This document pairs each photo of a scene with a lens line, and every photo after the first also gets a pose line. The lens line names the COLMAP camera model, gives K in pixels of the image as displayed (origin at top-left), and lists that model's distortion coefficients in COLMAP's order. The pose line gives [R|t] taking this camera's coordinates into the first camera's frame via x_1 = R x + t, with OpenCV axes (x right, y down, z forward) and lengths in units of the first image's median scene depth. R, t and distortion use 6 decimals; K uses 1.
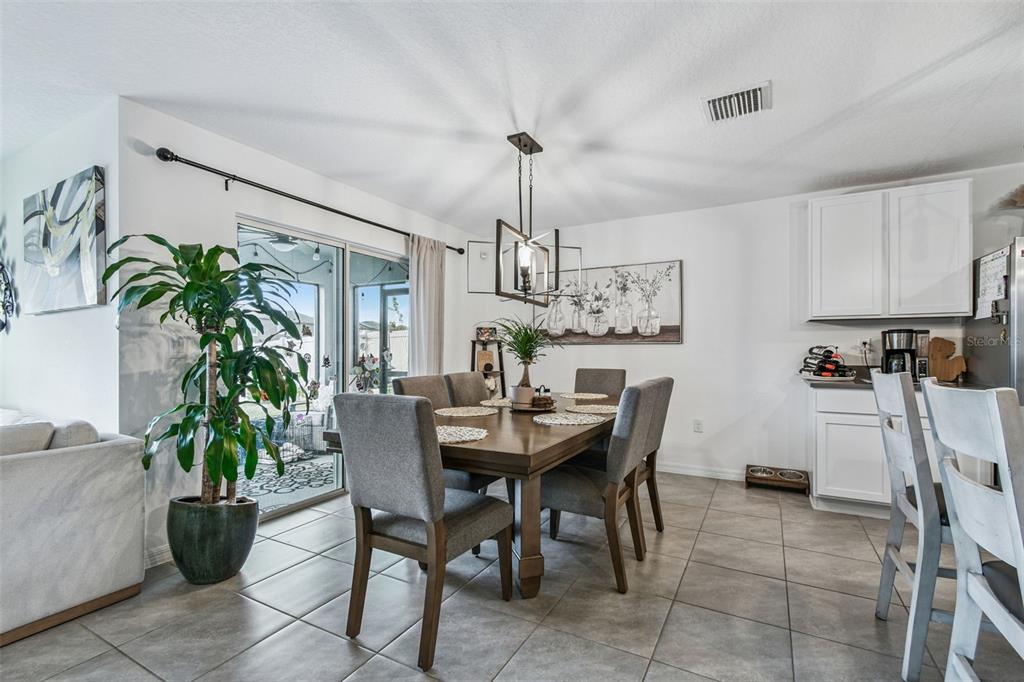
lens RADIAL K [[458.3, 0, 515.3], [0, 458.3, 350.3], [0, 0, 1]] dist [0.000997, -0.000085]
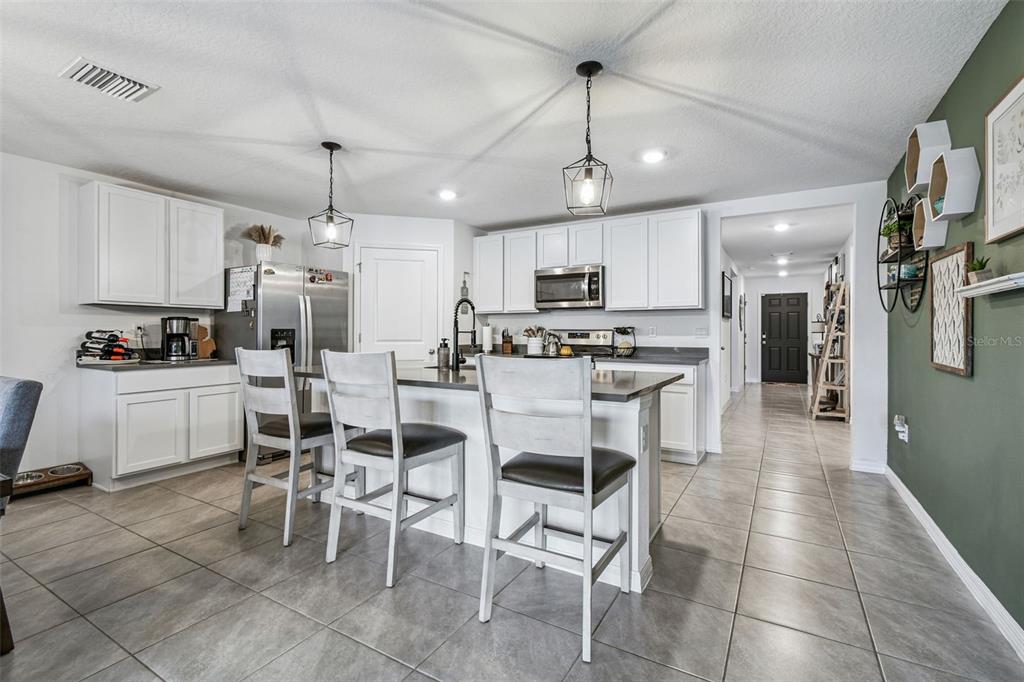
lens RADIAL K [[460.3, 0, 513.5], [0, 460.3, 330.7], [0, 0, 1]] dist [0.001582, 0.000277]
pose [[0.026501, 0.006884, 0.999625, -0.347534], [0.002284, 0.999973, -0.006947, 0.000576], [-0.999646, 0.002468, 0.026485, 0.090621]]
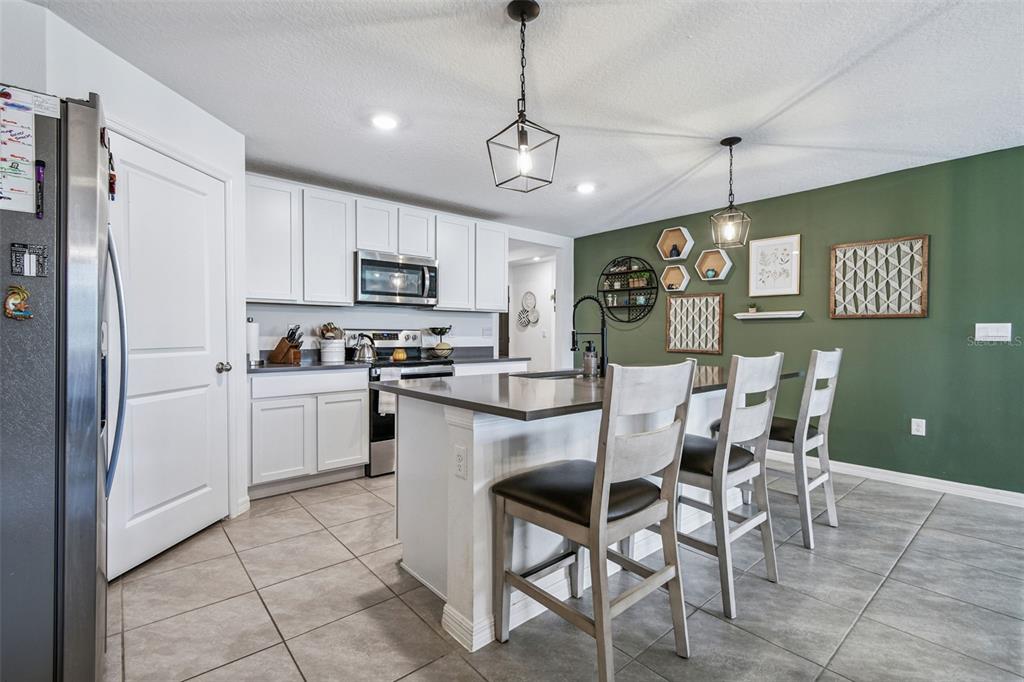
lens RADIAL K [[462.6, 0, 512.0], [0, 462.6, 341.0], [0, 0, 1]] dist [-0.002698, -0.000361]
pose [[-0.935627, -0.006547, 0.352929, 0.426312], [-0.000510, 0.999852, 0.017195, -0.003573], [-0.352989, 0.015908, -0.935492, 1.043147]]
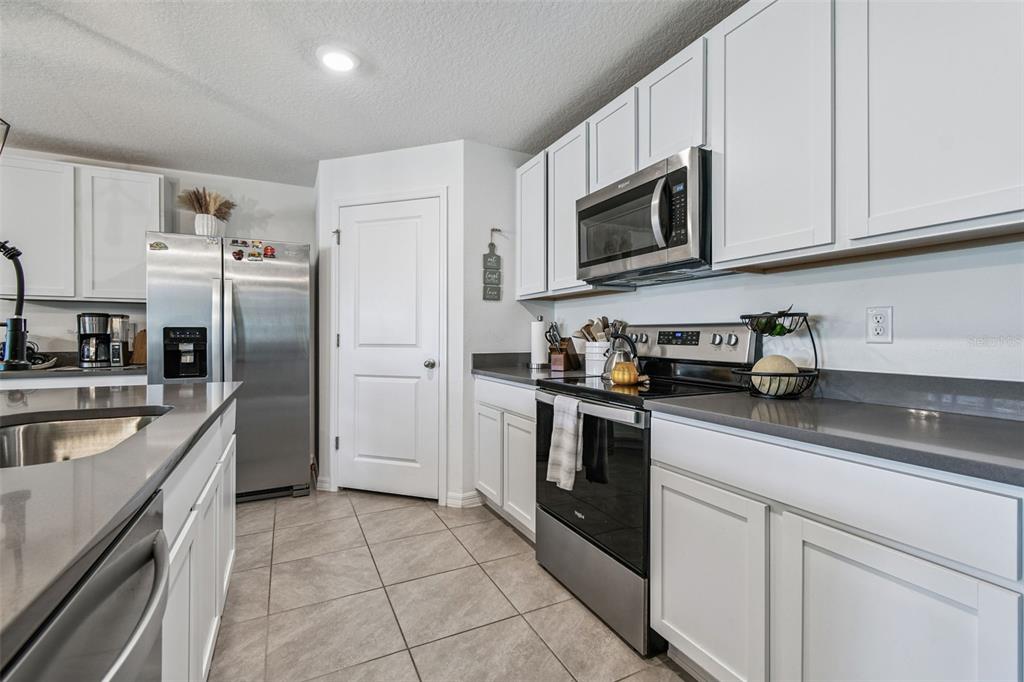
lens RADIAL K [[456.1, 0, 515.0], [0, 456.1, 336.4], [0, 0, 1]] dist [0.002639, 0.000149]
pose [[0.562898, -0.000480, 0.826526, 0.549115], [0.001355, 0.999999, -0.000342, 0.004696], [-0.826525, 0.001312, 0.562898, -0.275048]]
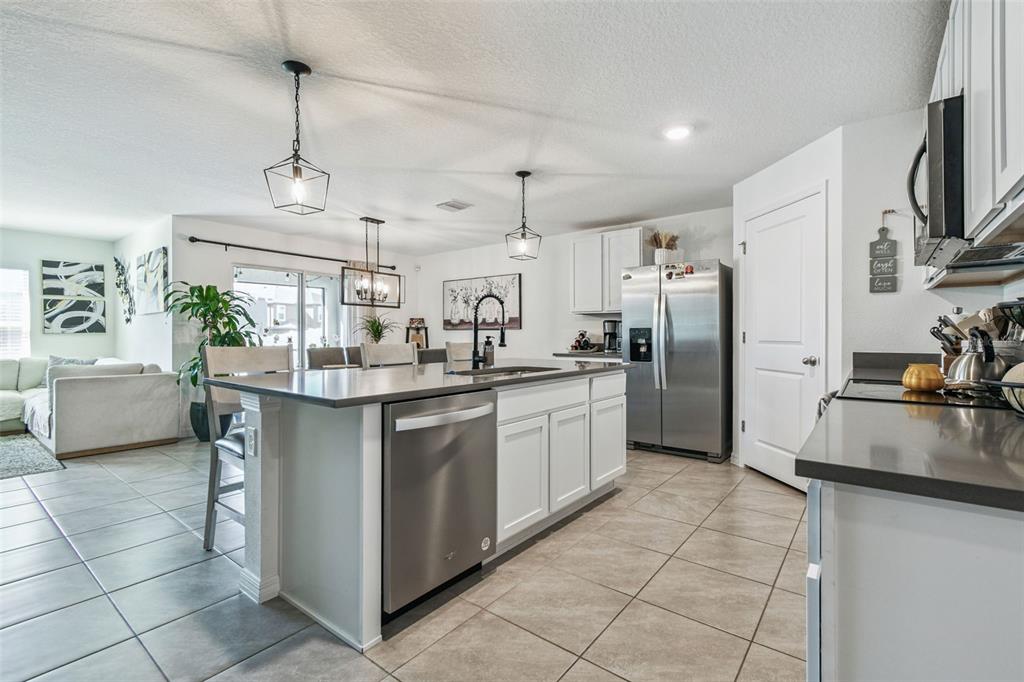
lens RADIAL K [[459.8, 0, 520.5], [0, 459.8, 336.2], [0, 0, 1]] dist [0.000093, -0.000398]
pose [[0.988503, 0.000640, -0.151201, 0.782998], [-0.000494, 0.999999, 0.001006, 0.008974], [0.151202, -0.000919, 0.988503, -0.643035]]
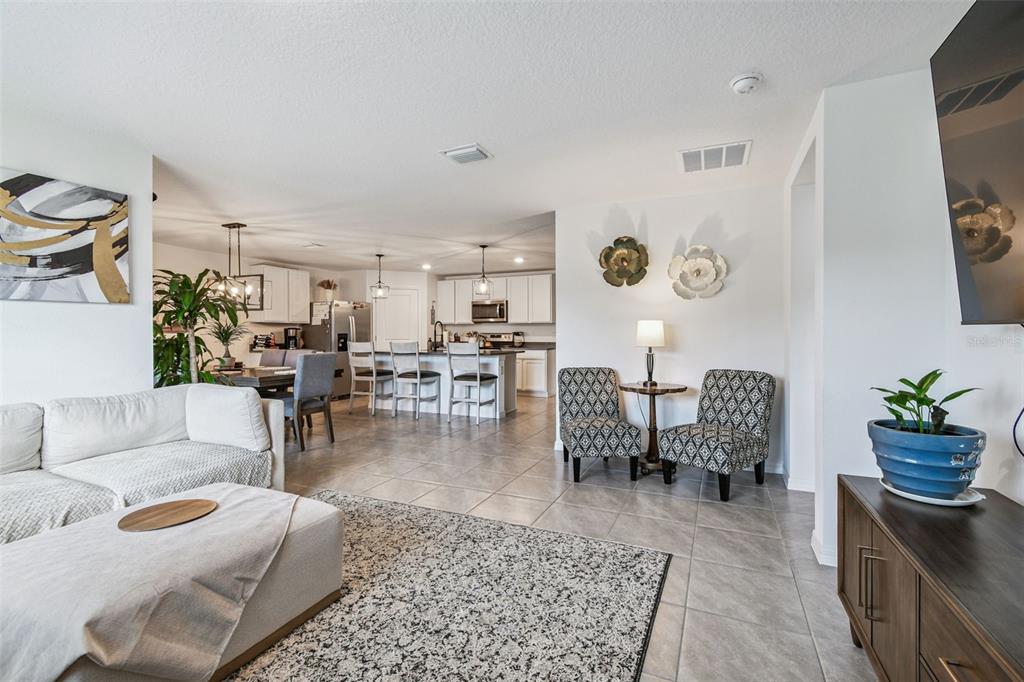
lens RADIAL K [[460.9, 0, 518.4], [0, 460.9, 333.5], [0, 0, 1]] dist [0.000858, 0.000051]
pose [[-0.086643, 0.002003, 0.996237, -1.713789], [0.005022, 0.999986, -0.001574, -0.005892], [-0.996227, 0.004866, -0.086652, 0.019413]]
